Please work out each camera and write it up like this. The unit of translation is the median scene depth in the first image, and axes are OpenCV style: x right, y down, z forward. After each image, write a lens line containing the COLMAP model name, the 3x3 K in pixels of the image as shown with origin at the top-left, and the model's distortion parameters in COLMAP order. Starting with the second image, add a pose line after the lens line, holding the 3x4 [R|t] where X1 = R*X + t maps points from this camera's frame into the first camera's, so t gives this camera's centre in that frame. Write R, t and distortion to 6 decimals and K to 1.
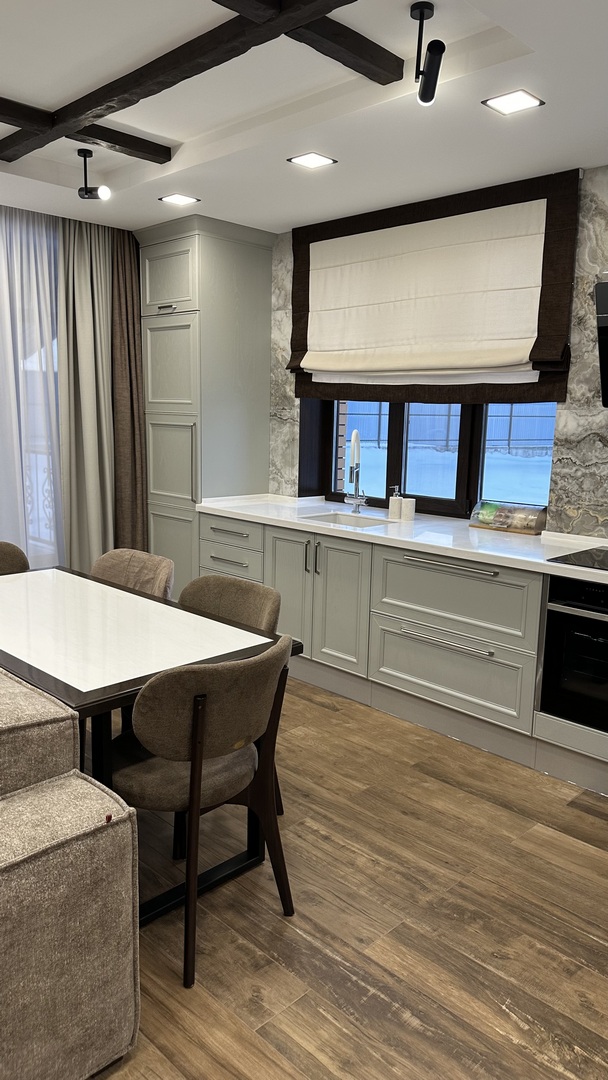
lens RADIAL K [[766.7, 0, 300.0], [0, 766.7, 556.1], [0, 0, 1]] dist [0.077424, -0.091886]
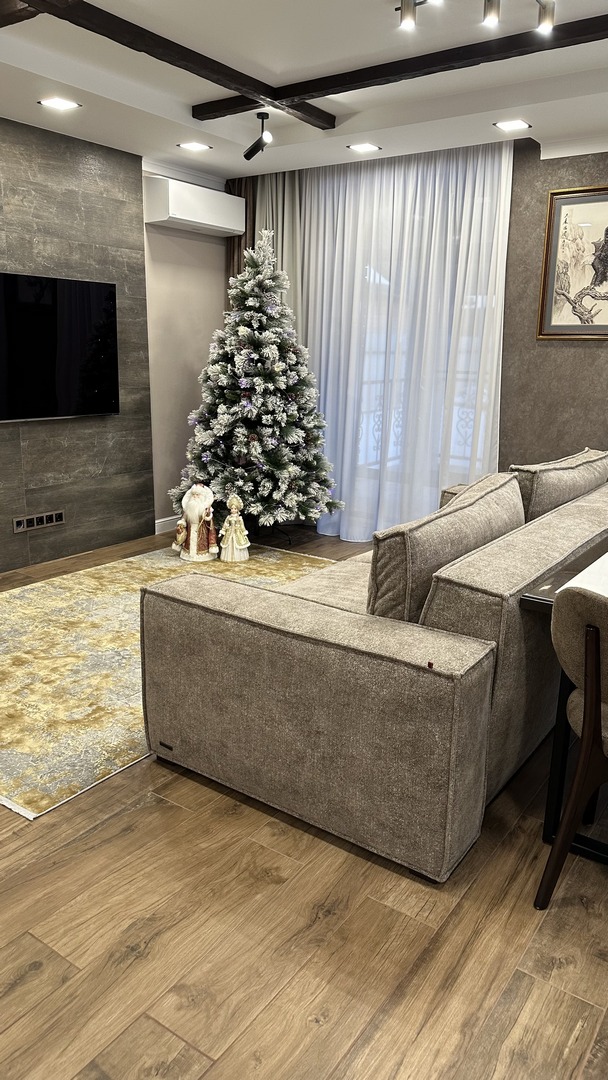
lens RADIAL K [[766.7, 0, 304.1], [0, 766.7, 547.3], [0, 0, 1]] dist [0.077424, -0.091886]
pose [[0.173926, 0.233211, -0.956746, 0.371623], [-0.201277, 0.959462, 0.197283, -0.012140], [0.963970, 0.158258, 0.213815, 0.248890]]
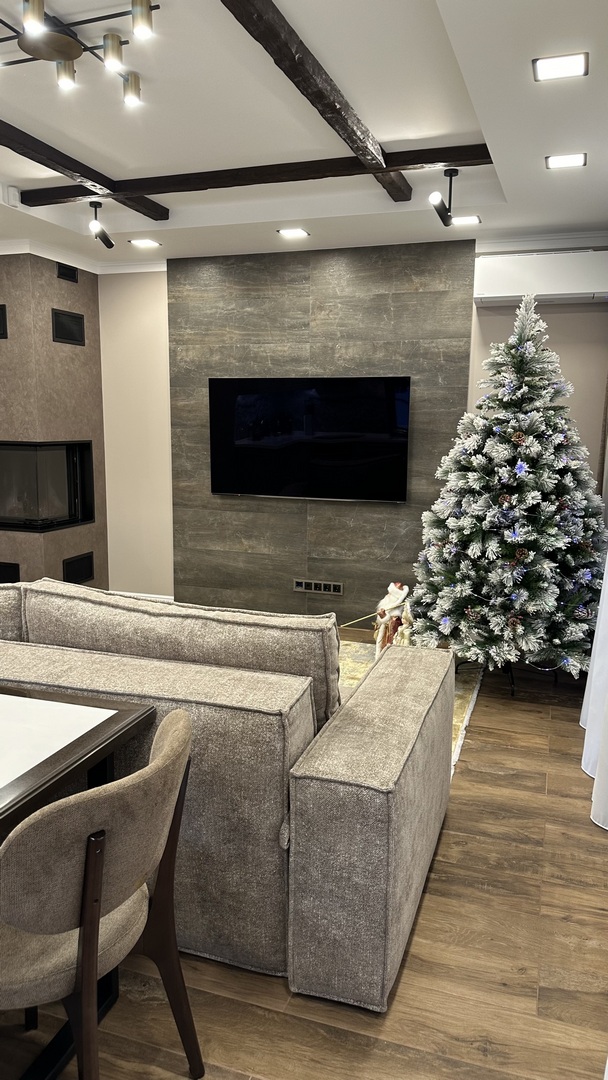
lens RADIAL K [[766.7, 0, 315.0], [0, 766.7, 535.4], [0, 0, 1]] dist [0.077424, -0.091886]
pose [[-0.896481, 0.050829, -0.440156, -0.352890], [-0.105056, 0.940687, 0.322602, -0.282558], [0.430447, 0.335448, -0.837968, 1.326080]]
